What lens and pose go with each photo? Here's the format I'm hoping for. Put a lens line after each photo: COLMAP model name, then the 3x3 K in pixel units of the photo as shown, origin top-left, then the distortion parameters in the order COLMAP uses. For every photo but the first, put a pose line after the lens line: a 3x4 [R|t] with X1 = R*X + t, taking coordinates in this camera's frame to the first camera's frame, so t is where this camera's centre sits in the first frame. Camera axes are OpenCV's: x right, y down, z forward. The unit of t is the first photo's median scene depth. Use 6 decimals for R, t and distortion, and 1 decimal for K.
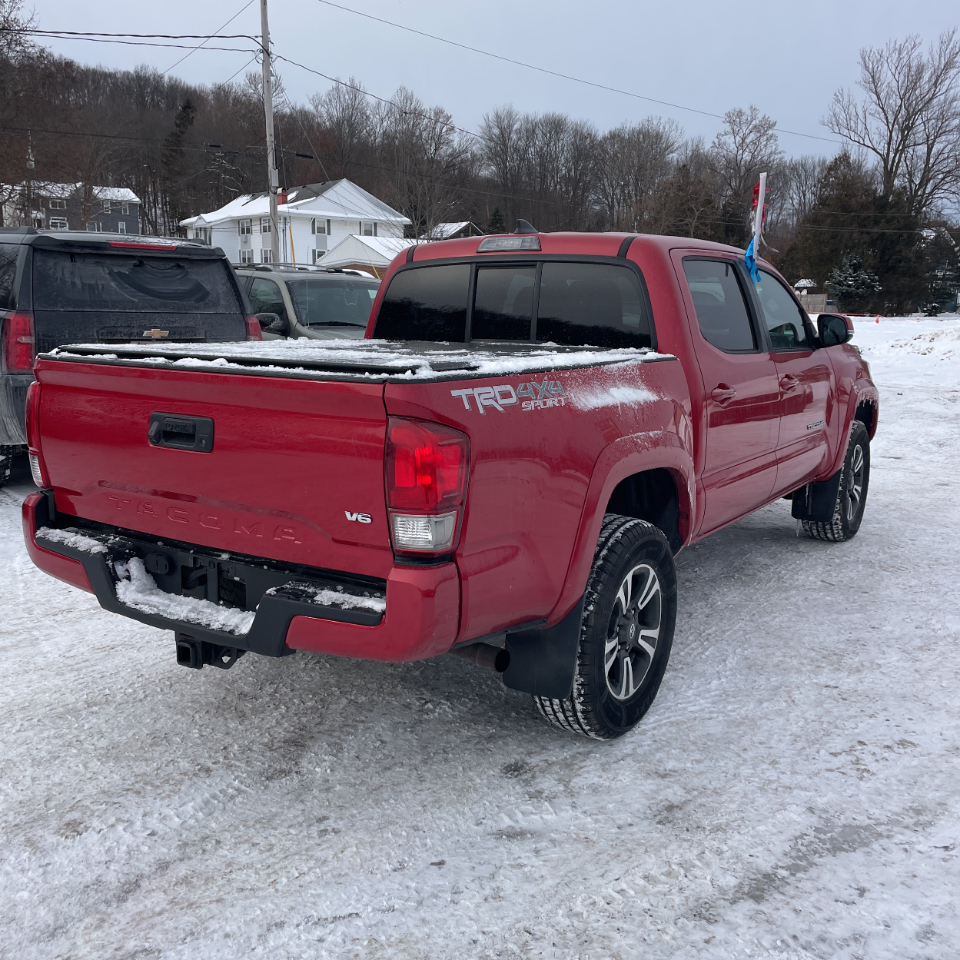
lens RADIAL K [[965.7, 0, 474.8], [0, 965.7, 470.3], [0, 0, 1]] dist [0.043899, 0.000000]
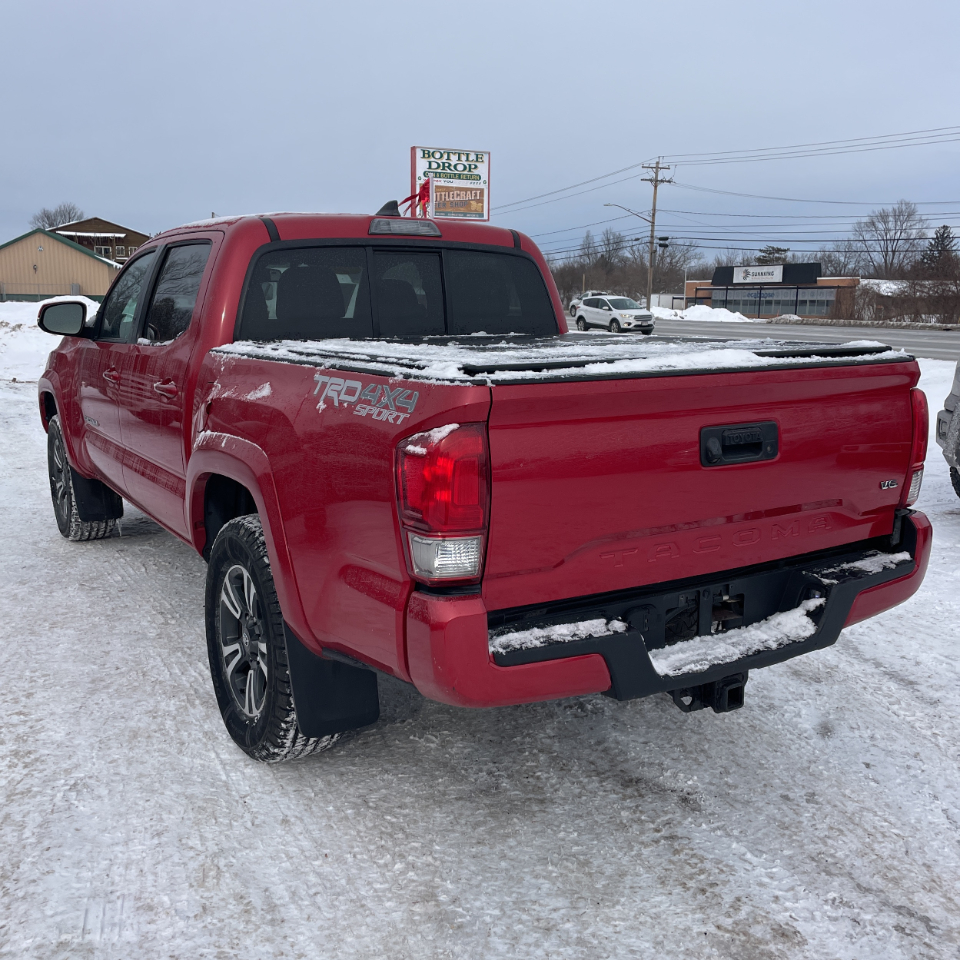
lens RADIAL K [[965.7, 0, 480.8], [0, 965.7, 480.9], [0, 0, 1]] dist [0.043899, 0.000000]
pose [[0.414219, -0.177372, 0.892727, -1.146217], [0.156284, 0.980121, 0.122222, -0.144099], [-0.896660, 0.088892, 0.433705, 0.812200]]
